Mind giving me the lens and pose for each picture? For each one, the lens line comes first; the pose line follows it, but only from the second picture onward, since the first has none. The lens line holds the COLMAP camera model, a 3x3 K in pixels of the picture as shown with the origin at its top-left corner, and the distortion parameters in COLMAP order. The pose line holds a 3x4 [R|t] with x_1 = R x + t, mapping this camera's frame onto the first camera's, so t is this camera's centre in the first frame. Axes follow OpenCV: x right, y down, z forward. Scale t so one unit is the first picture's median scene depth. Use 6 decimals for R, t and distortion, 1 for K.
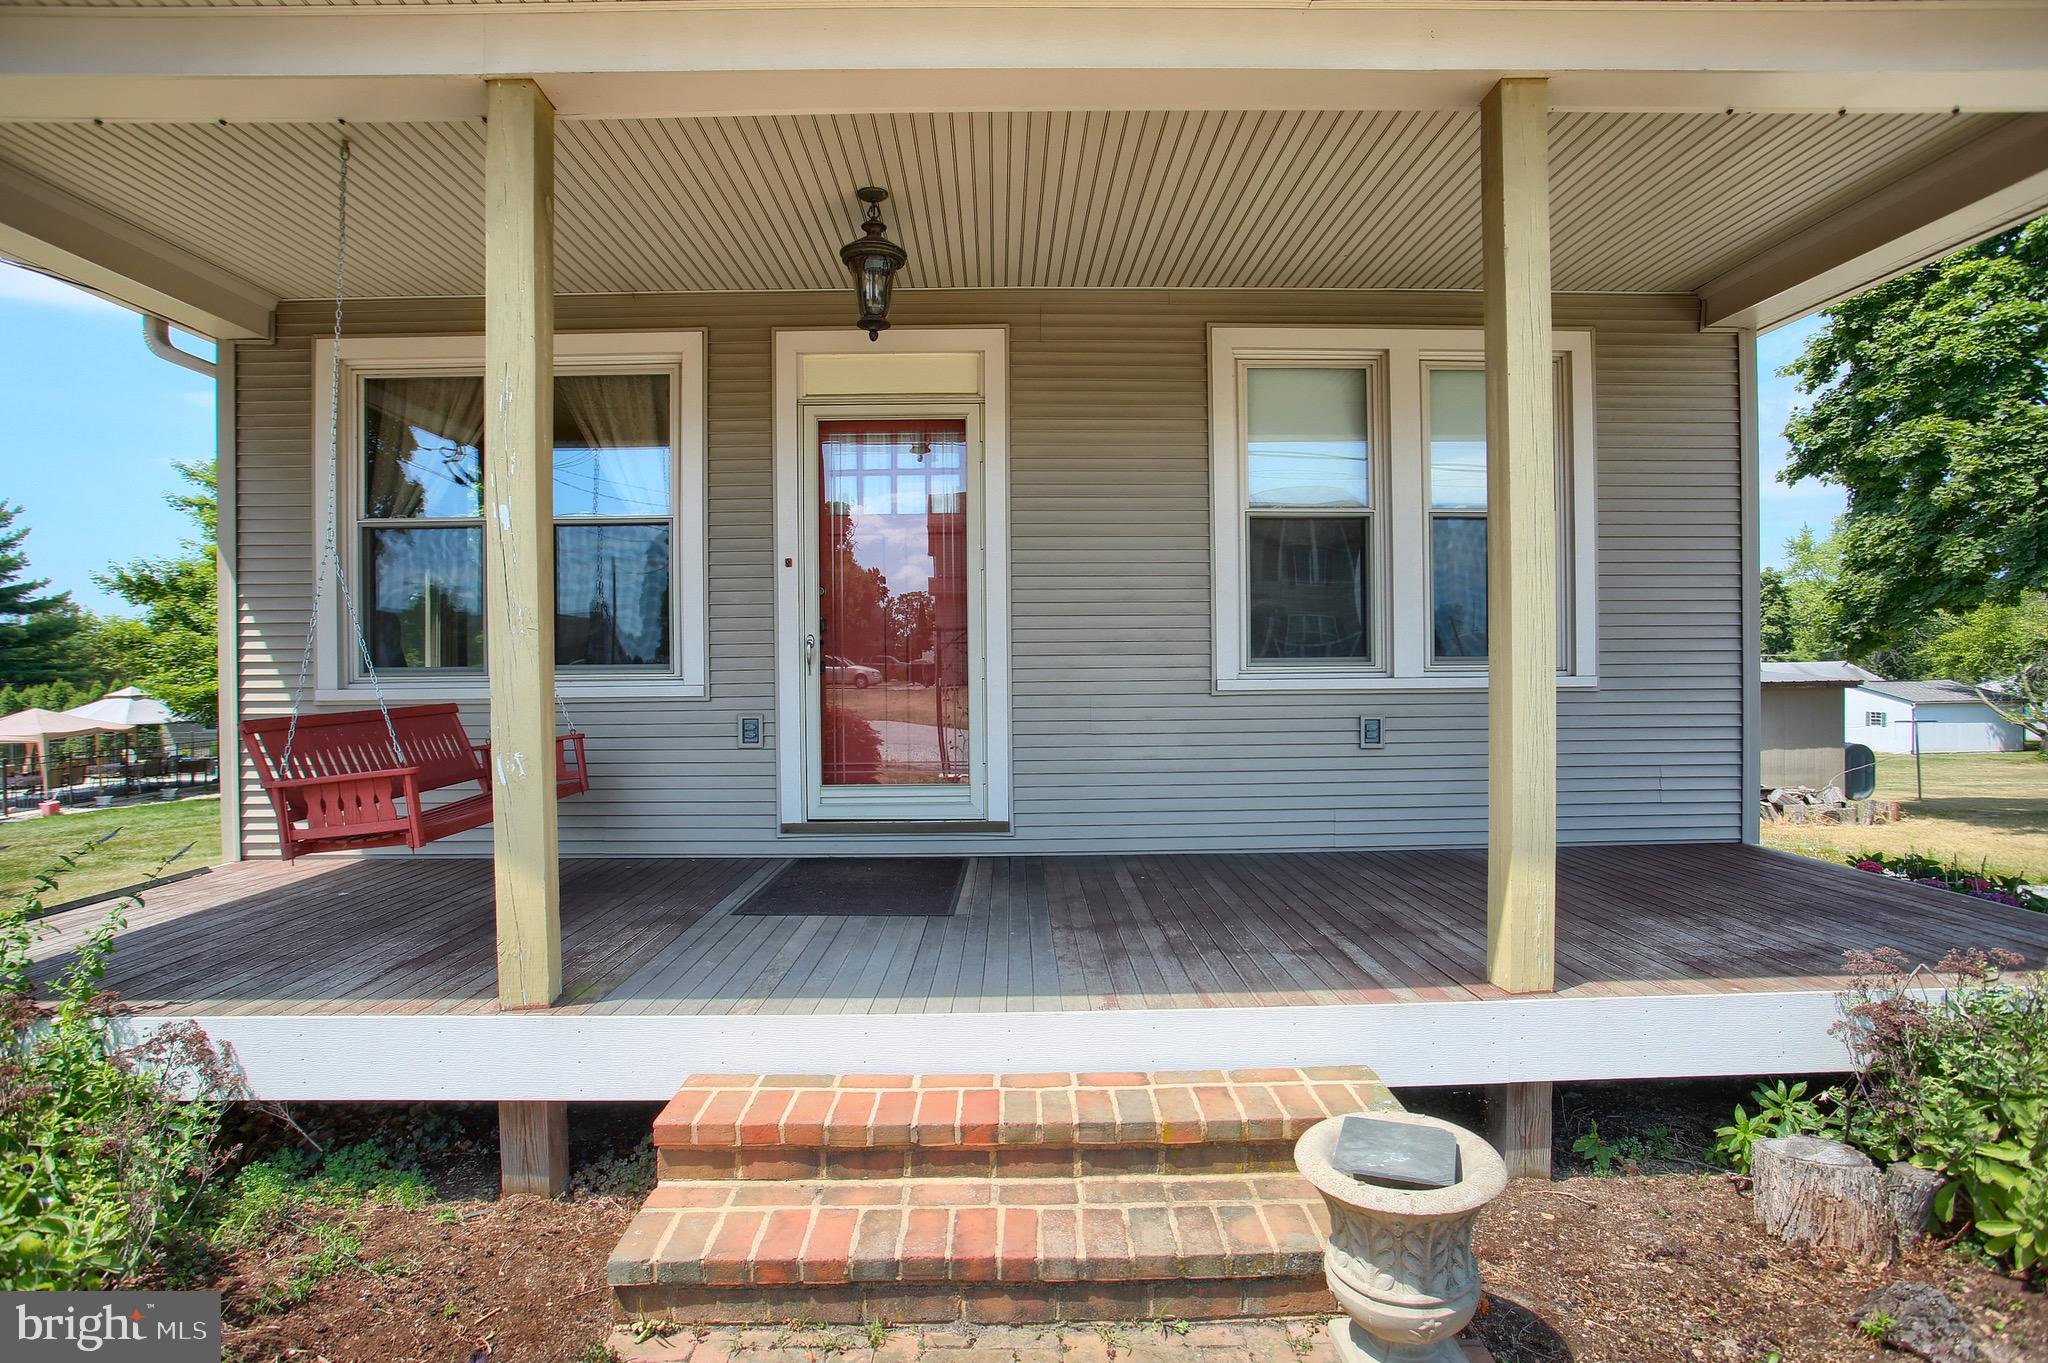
lens RADIAL K [[1051.2, 0, 1023.3], [0, 1051.2, 658.0], [0, 0, 1]] dist [-0.023304, 0.000981]
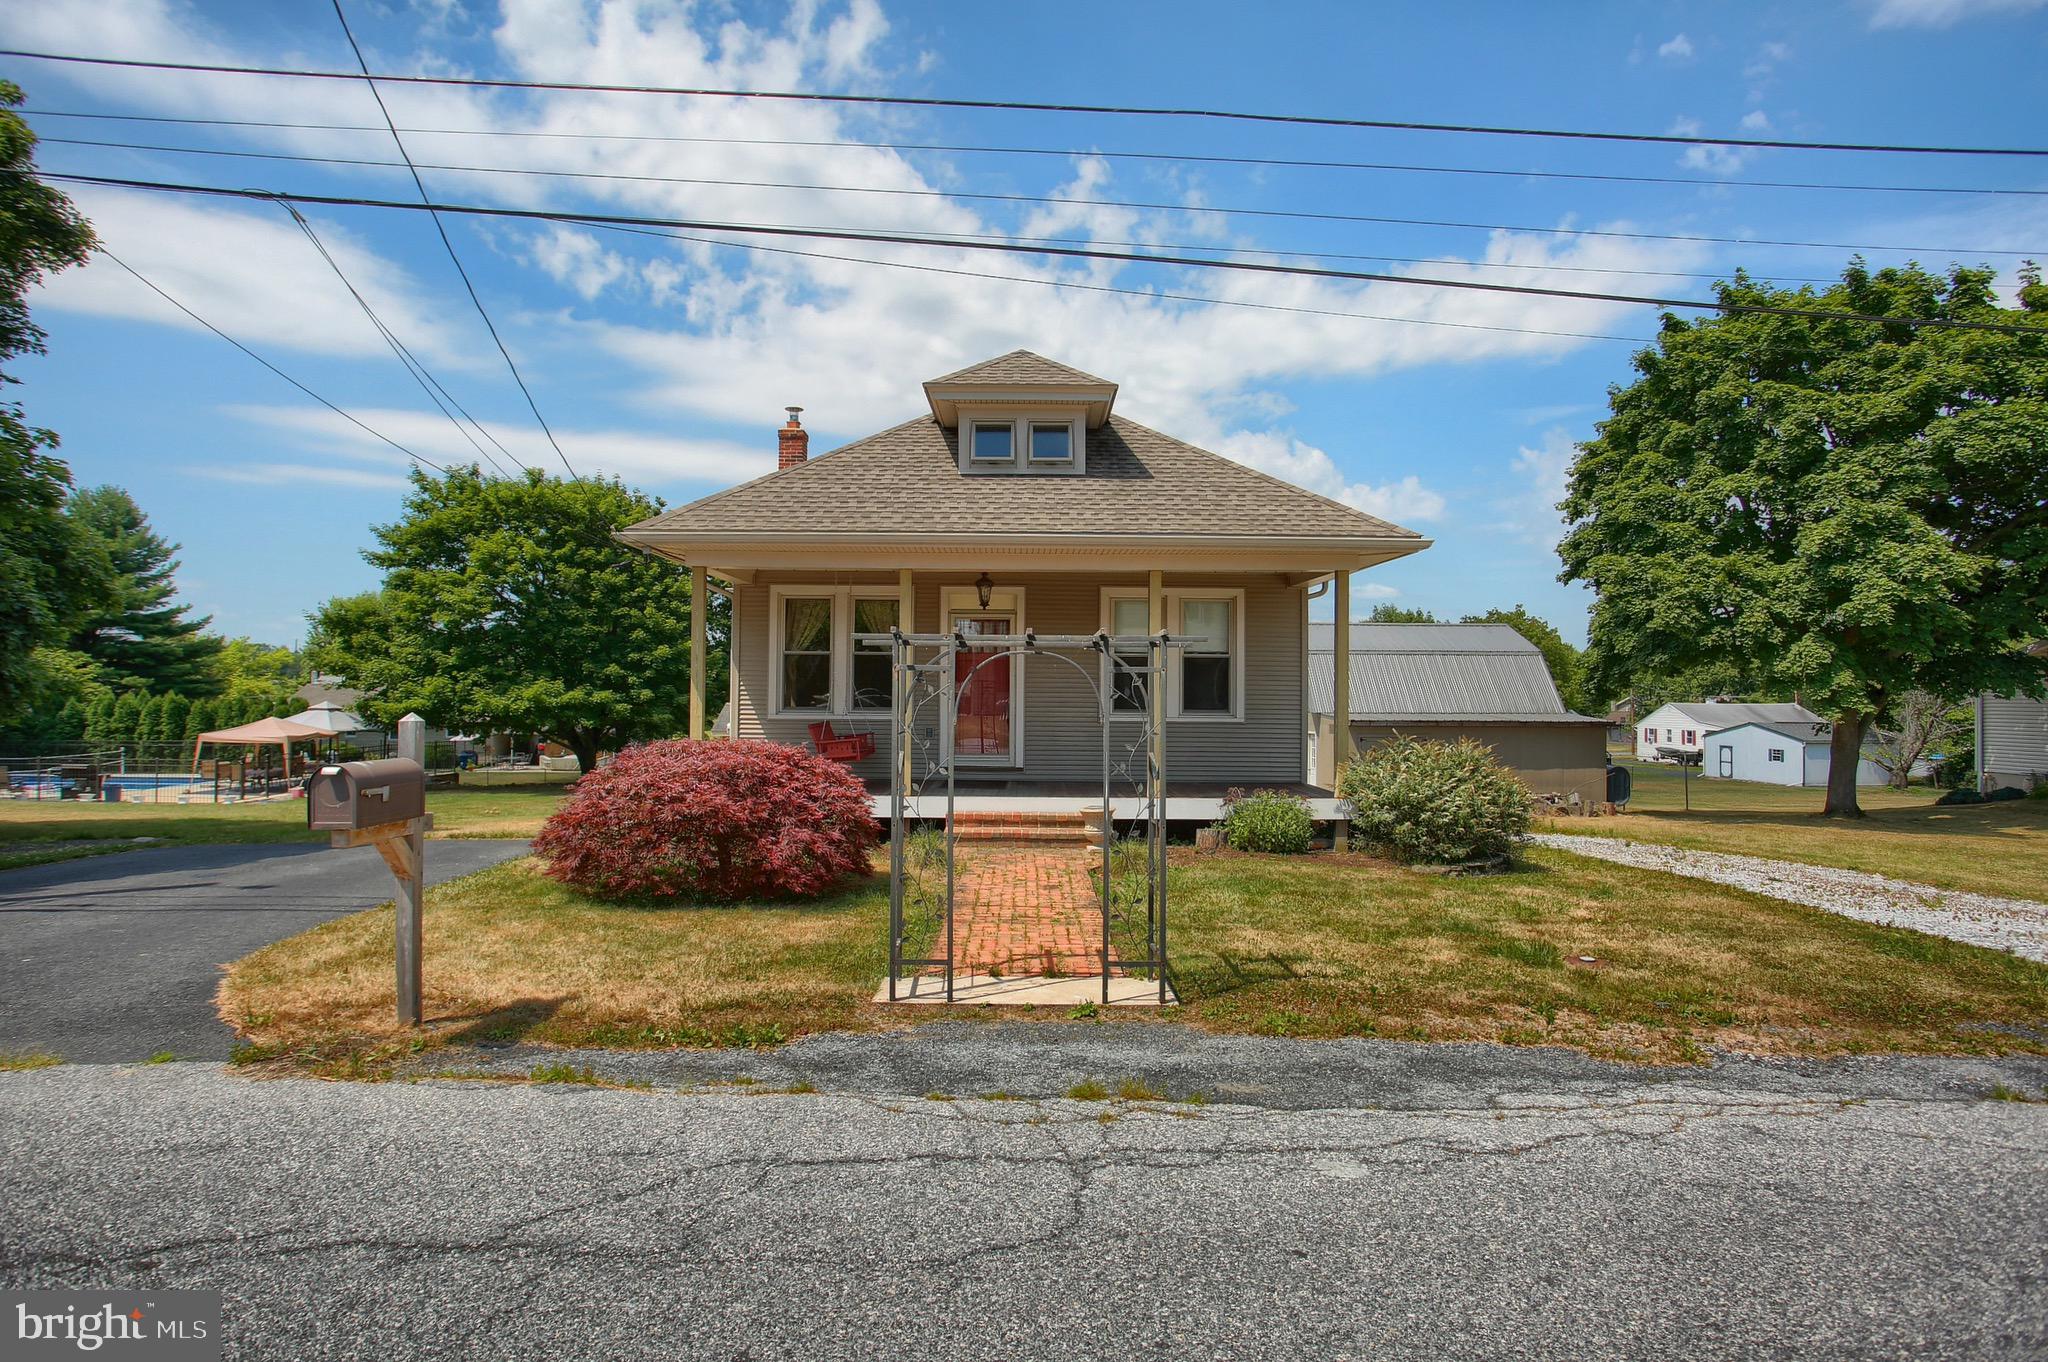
lens RADIAL K [[1051.2, 0, 1023.3], [0, 1051.2, 657.5], [0, 0, 1]] dist [-0.023304, 0.000981]
pose [[0.999817, 0.018416, -0.005183, -0.001198], [-0.018537, 0.999530, -0.024413, -0.016539], [0.004731, 0.024504, 0.999689, -0.446533]]
